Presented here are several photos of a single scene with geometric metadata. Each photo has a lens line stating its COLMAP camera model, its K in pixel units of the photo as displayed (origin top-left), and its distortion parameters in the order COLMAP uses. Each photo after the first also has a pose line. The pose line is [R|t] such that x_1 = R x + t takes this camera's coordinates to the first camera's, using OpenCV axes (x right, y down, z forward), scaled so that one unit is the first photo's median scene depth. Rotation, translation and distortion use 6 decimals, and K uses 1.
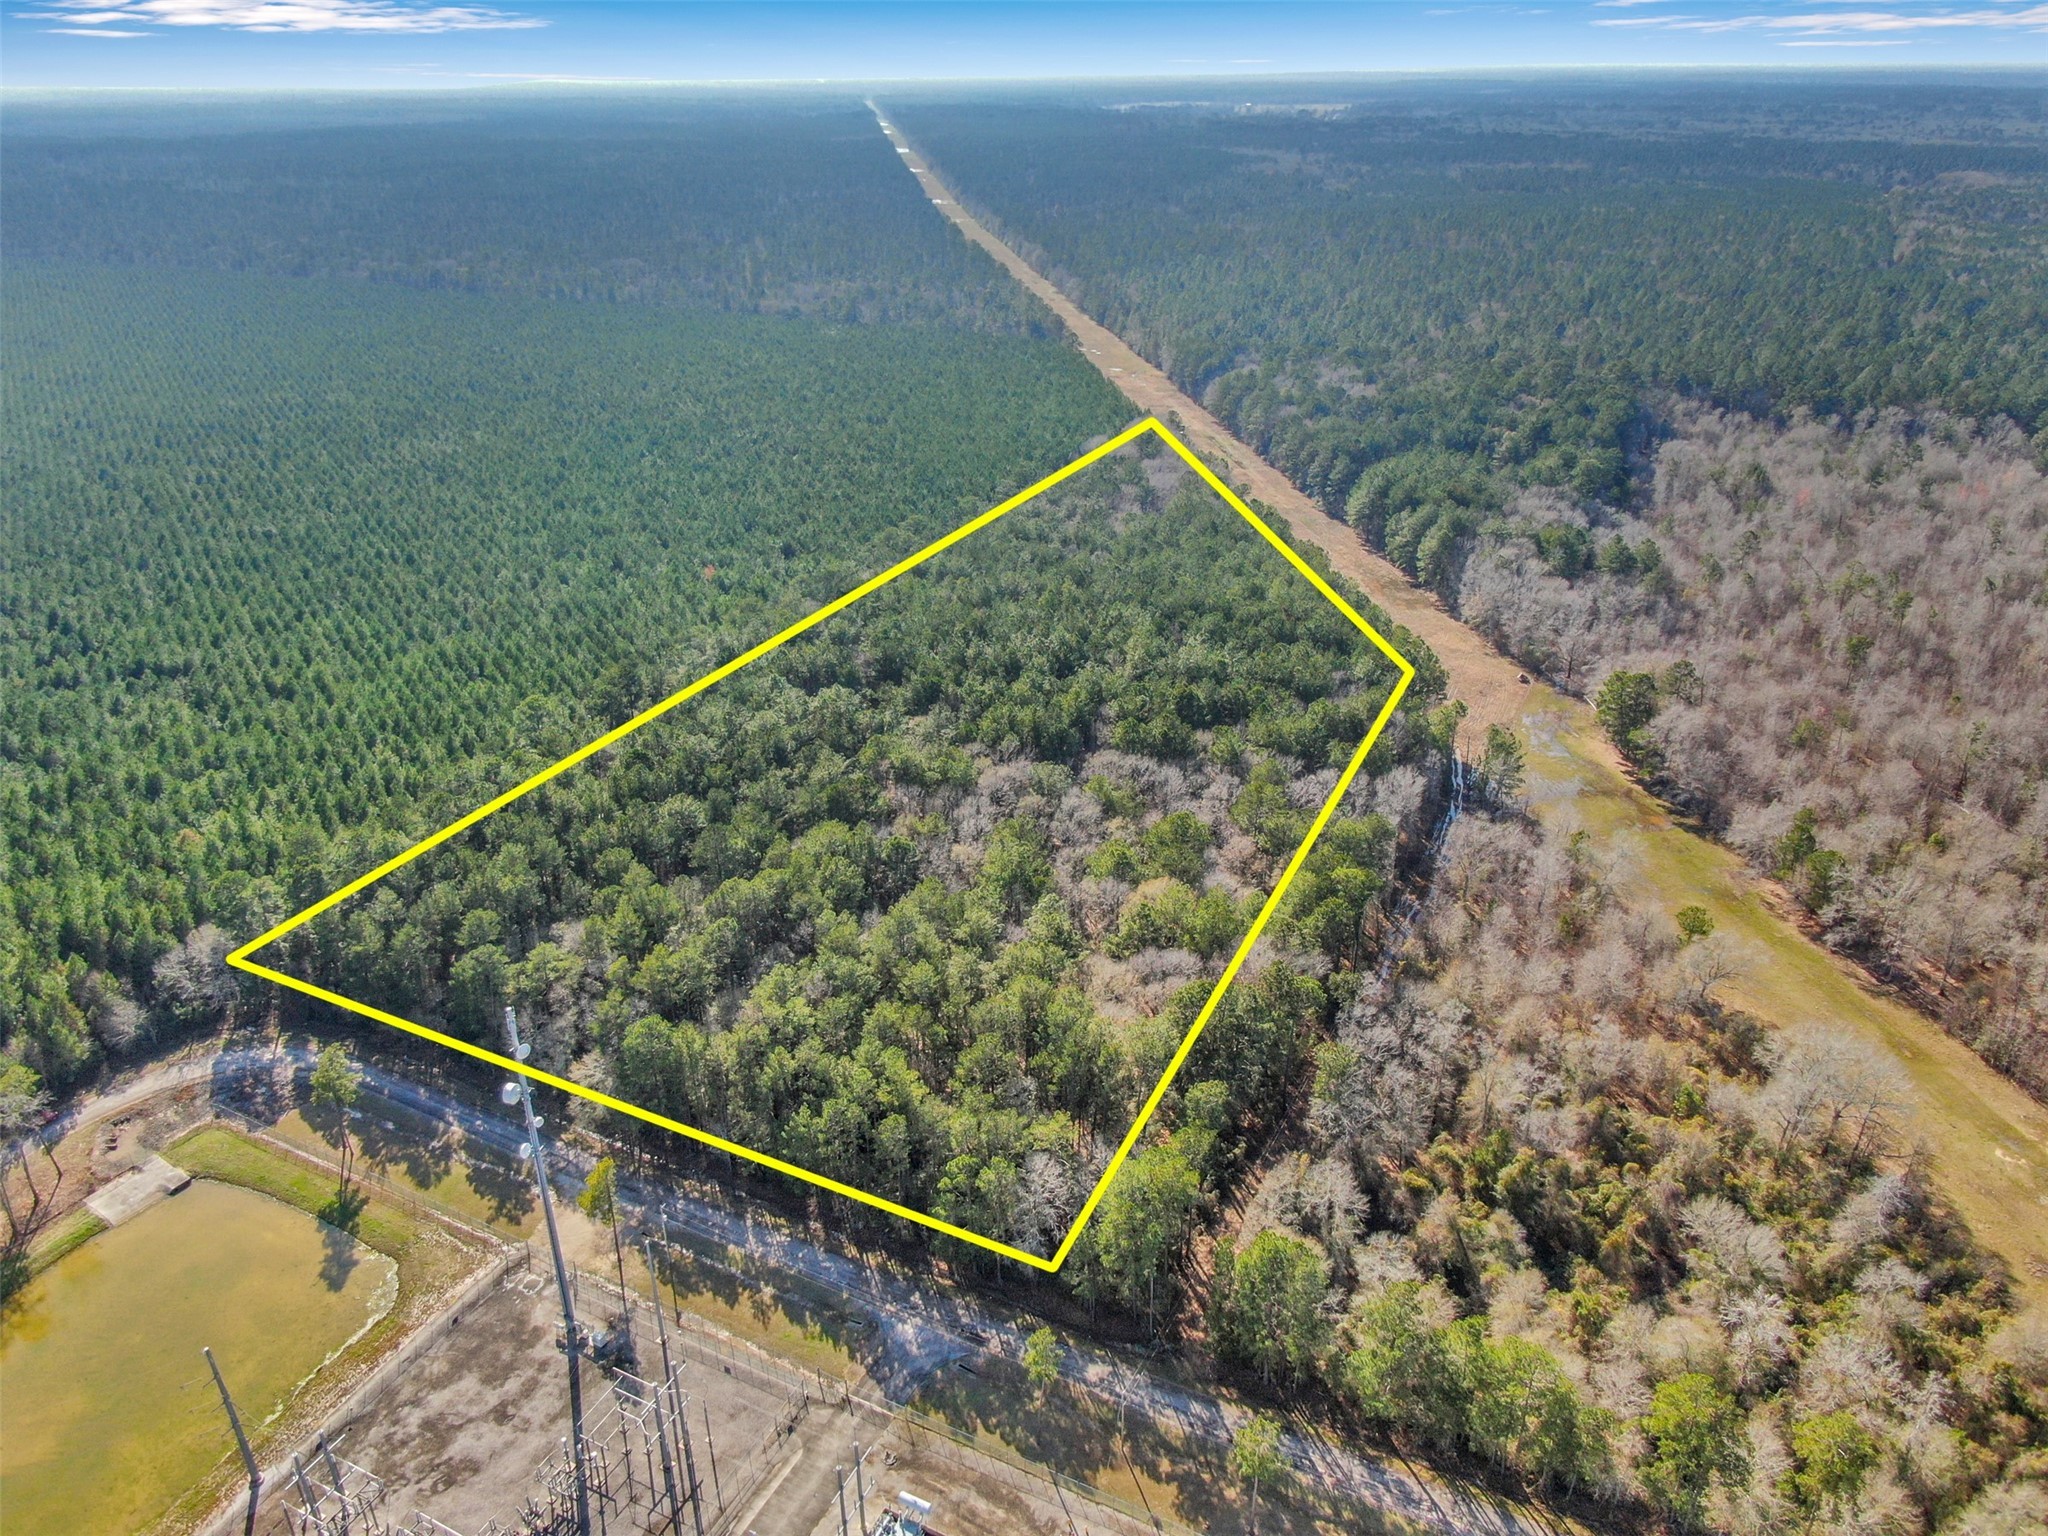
lens RADIAL K [[1478.7, 0, 1020.5], [0, 1478.7, 769.1], [0, 0, 1]] dist [-0.016228, -0.000566]
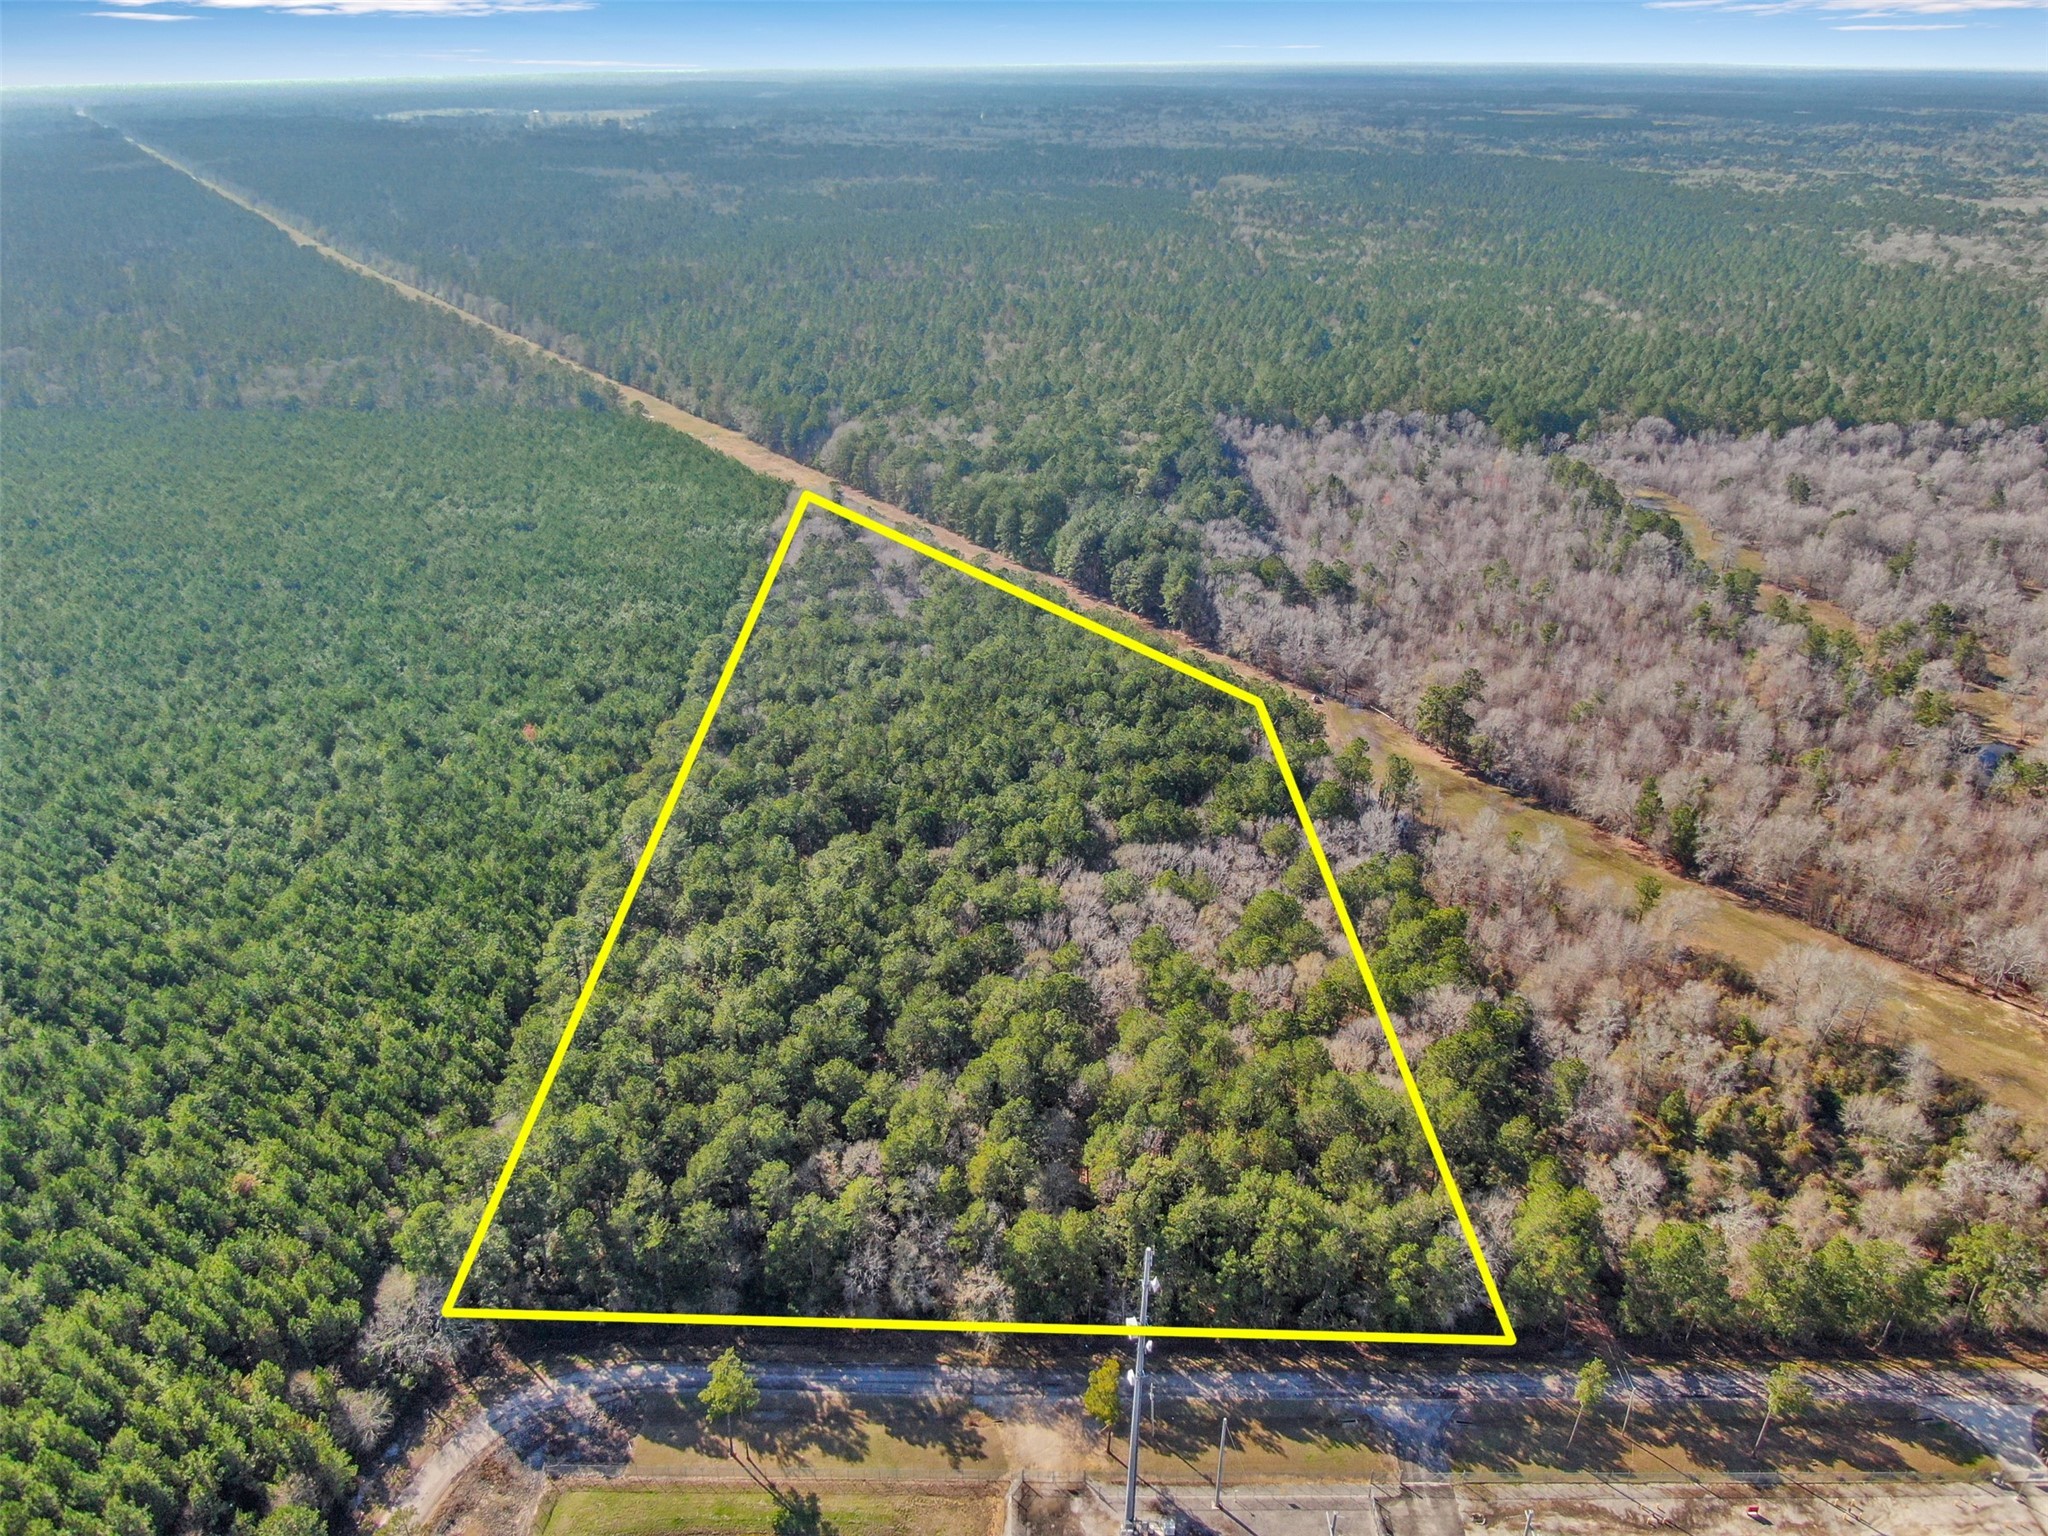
lens RADIAL K [[1478.7, 0, 1019.5], [0, 1478.7, 772.0], [0, 0, 1]] dist [-0.016228, -0.000566]
pose [[0.891241, -0.191102, 0.411301, -0.645121], [0.188247, 0.980954, 0.047870, -0.190130], [-0.412616, 0.034762, 0.910242, 0.068943]]
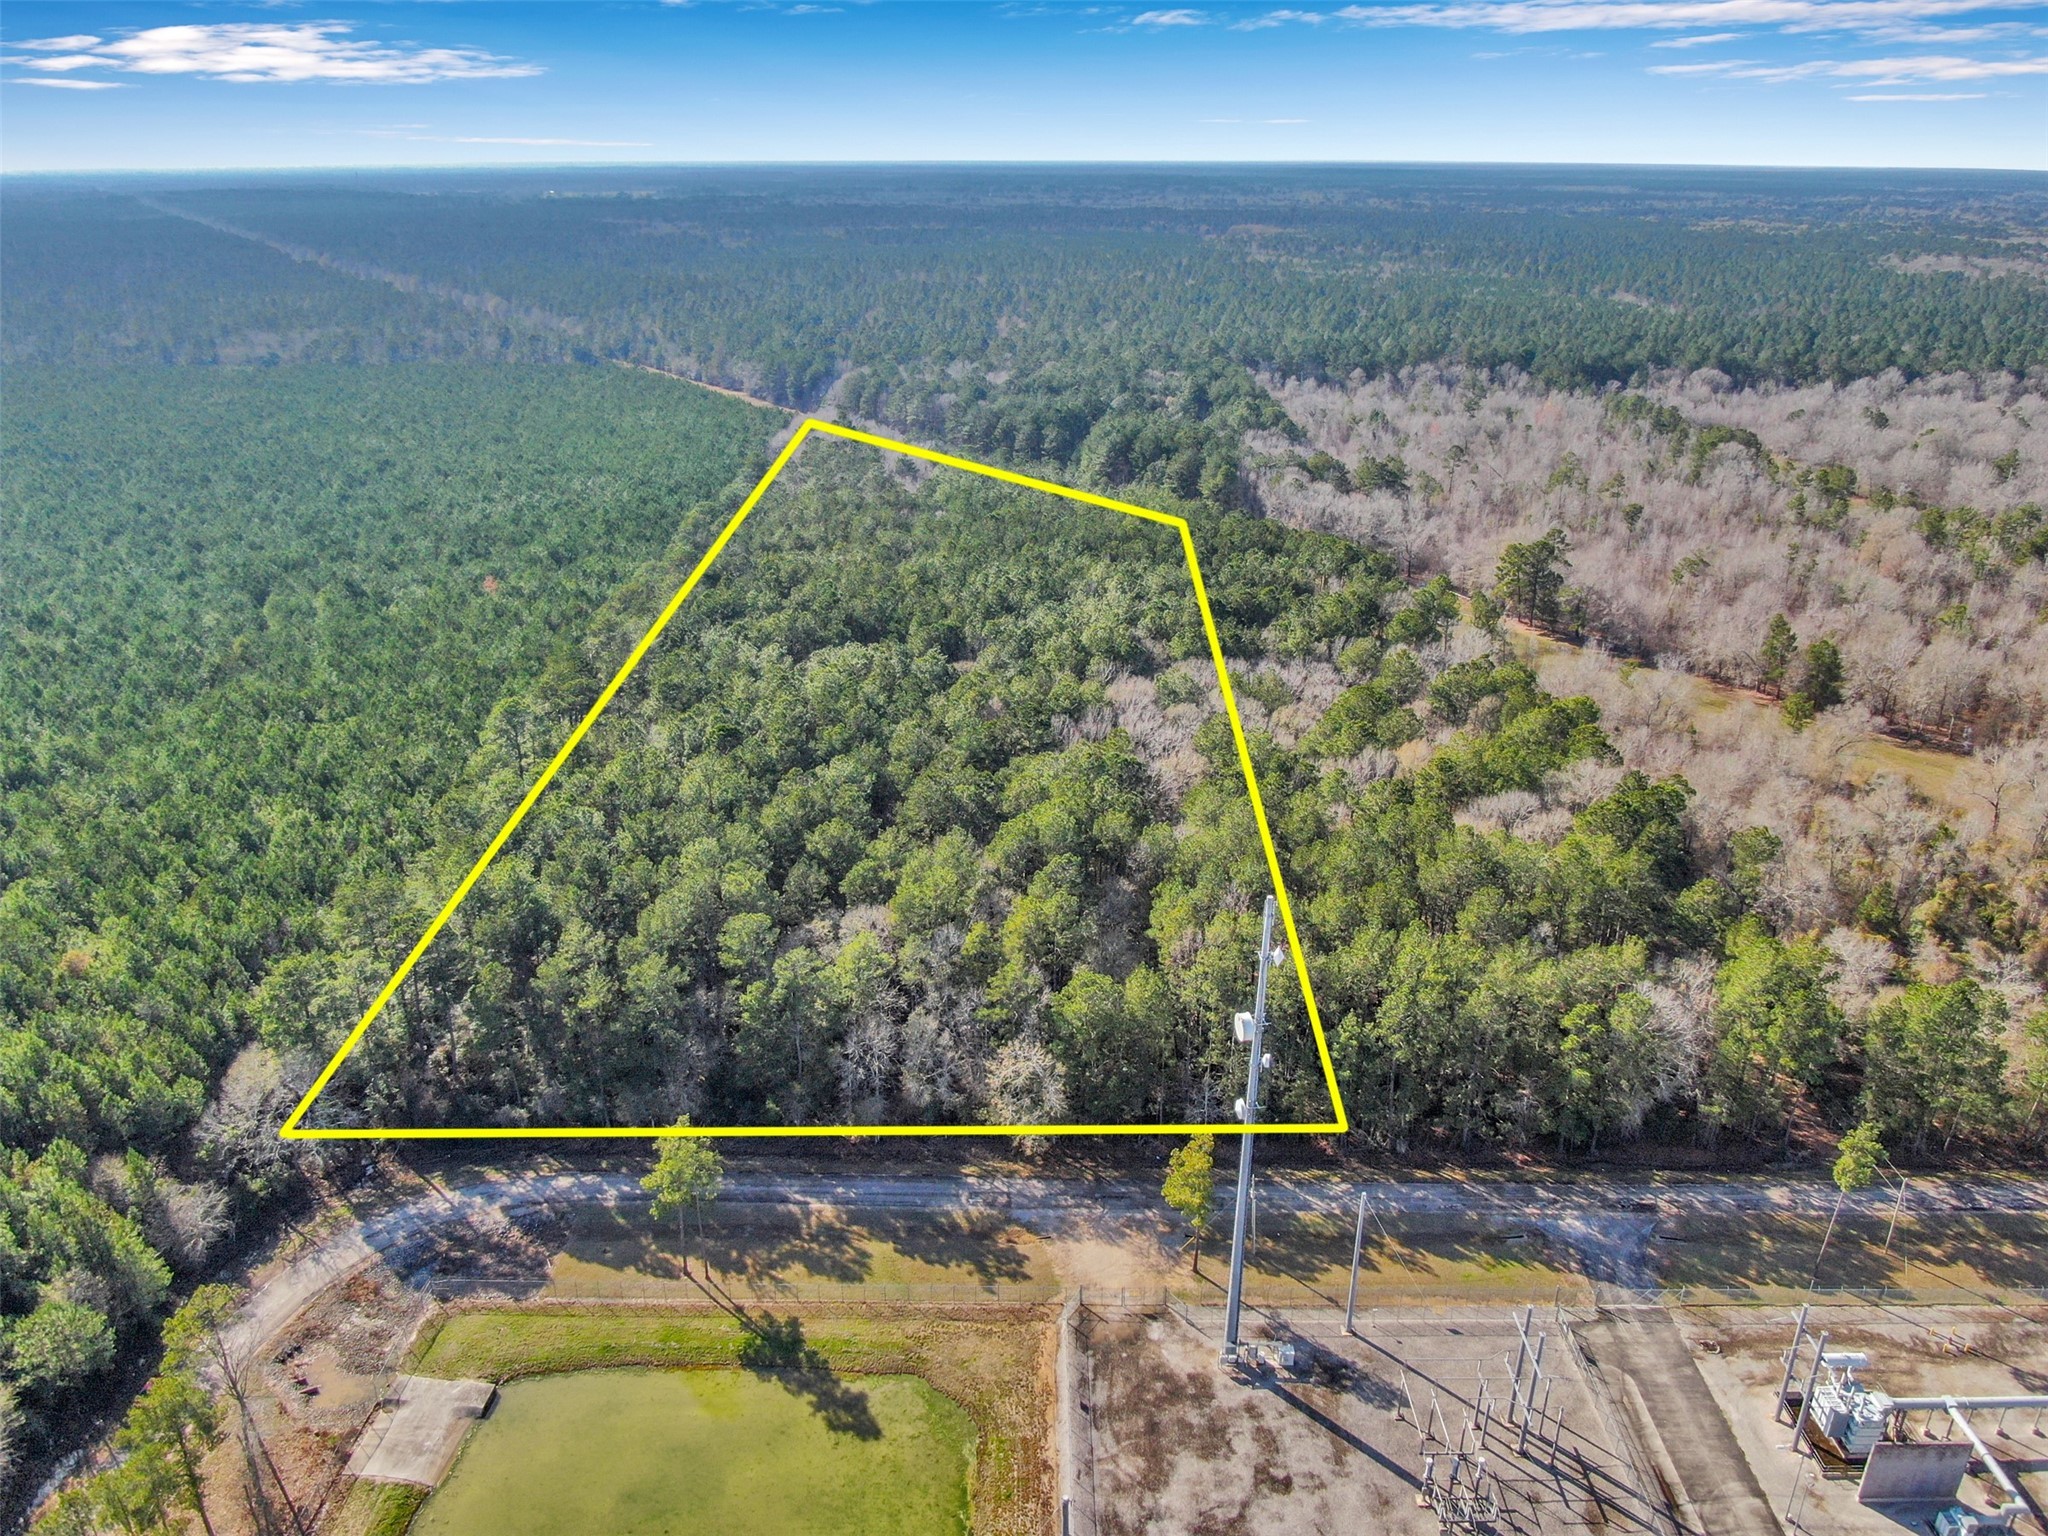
lens RADIAL K [[1478.7, 0, 1018.2], [0, 1478.7, 763.5], [0, 0, 1]] dist [-0.016228, -0.000566]
pose [[0.893313, -0.162929, 0.418863, -0.615710], [0.190032, 0.981497, -0.023501, 0.074073], [-0.407284, 0.100591, 0.907745, 0.310591]]
